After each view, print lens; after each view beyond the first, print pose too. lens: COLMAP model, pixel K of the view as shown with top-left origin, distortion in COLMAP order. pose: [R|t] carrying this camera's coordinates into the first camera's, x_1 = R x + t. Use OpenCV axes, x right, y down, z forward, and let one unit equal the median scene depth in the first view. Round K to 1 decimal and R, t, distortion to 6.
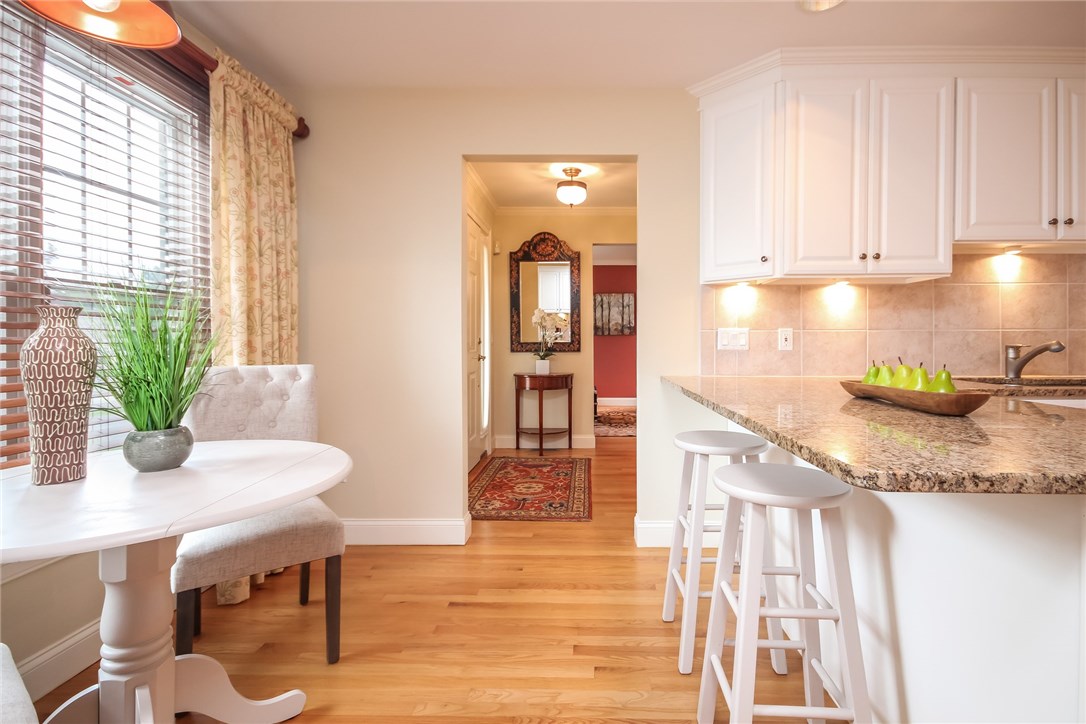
lens RADIAL K [[499.8, 0, 543.7], [0, 499.8, 345.1], [0, 0, 1]] dist [0.021193, -0.000416]
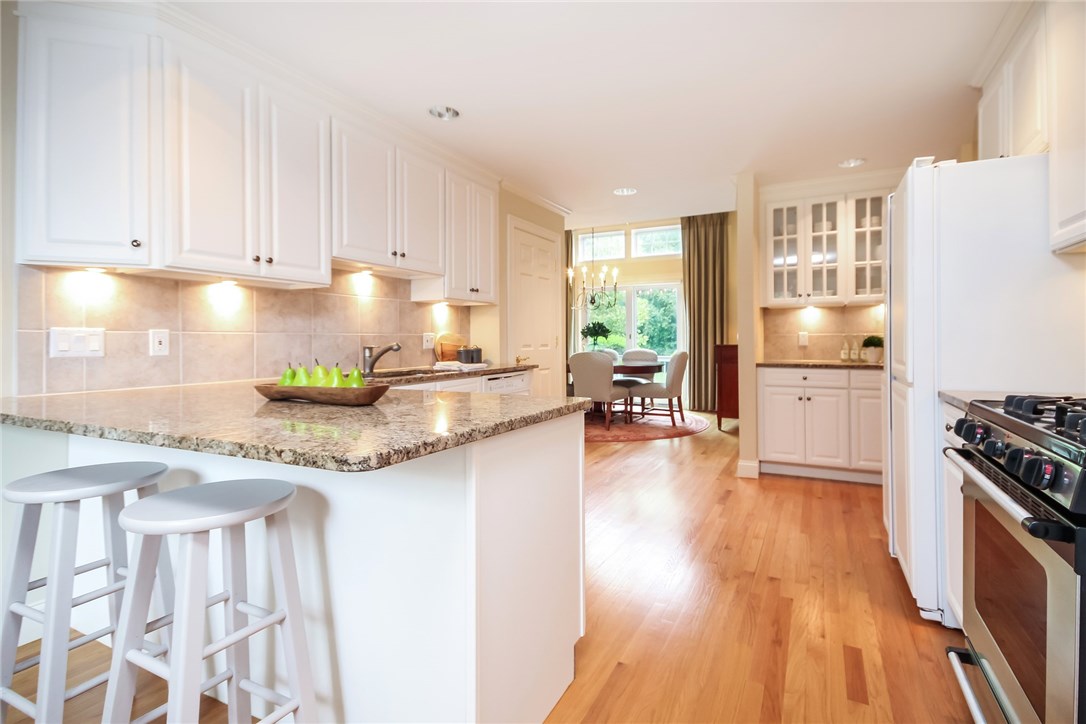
lens RADIAL K [[516.8, 0, 574.9], [0, 516.8, 335.7], [0, 0, 1]] dist [0.012754, -0.000568]
pose [[0.421449, 0.006969, 0.906825, -0.019699], [0.014214, 0.999797, -0.014289, -0.000477], [-0.906741, 0.018912, 0.421265, 0.003195]]
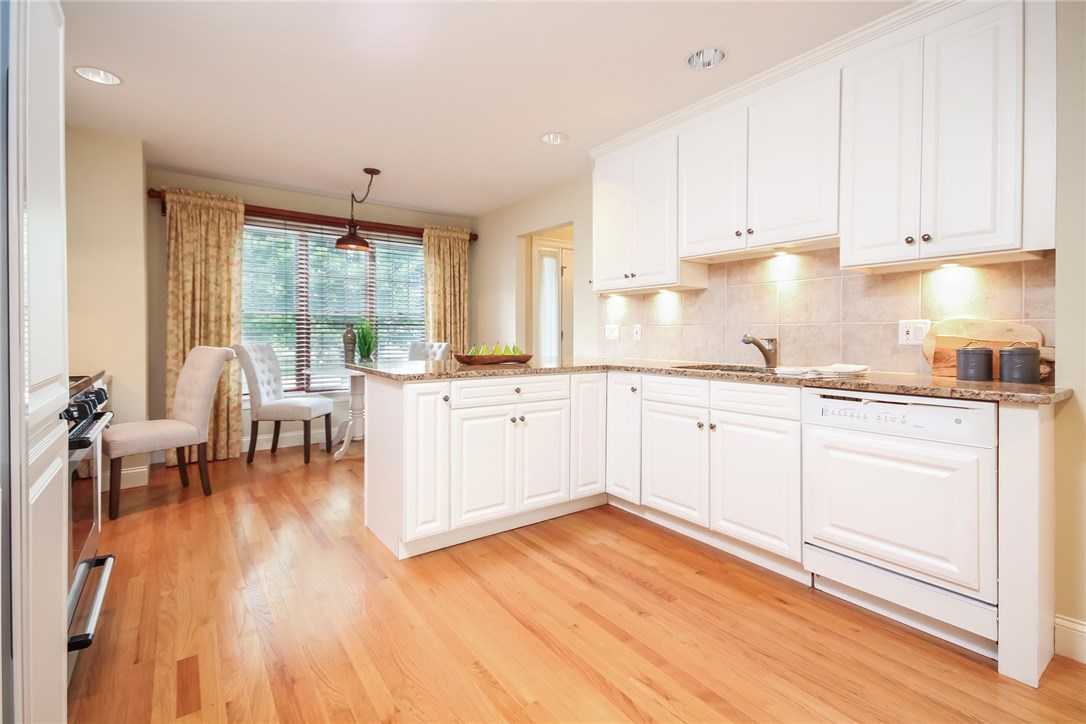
lens RADIAL K [[516.8, 0, 574.9], [0, 516.8, 335.7], [0, 0, 1]] dist [0.012754, -0.000568]
pose [[0.615379, 0.006059, -0.788208, 1.922119], [-0.010834, 0.999941, -0.000772, 0.000739], [0.788157, 0.009015, 0.615409, -0.043799]]
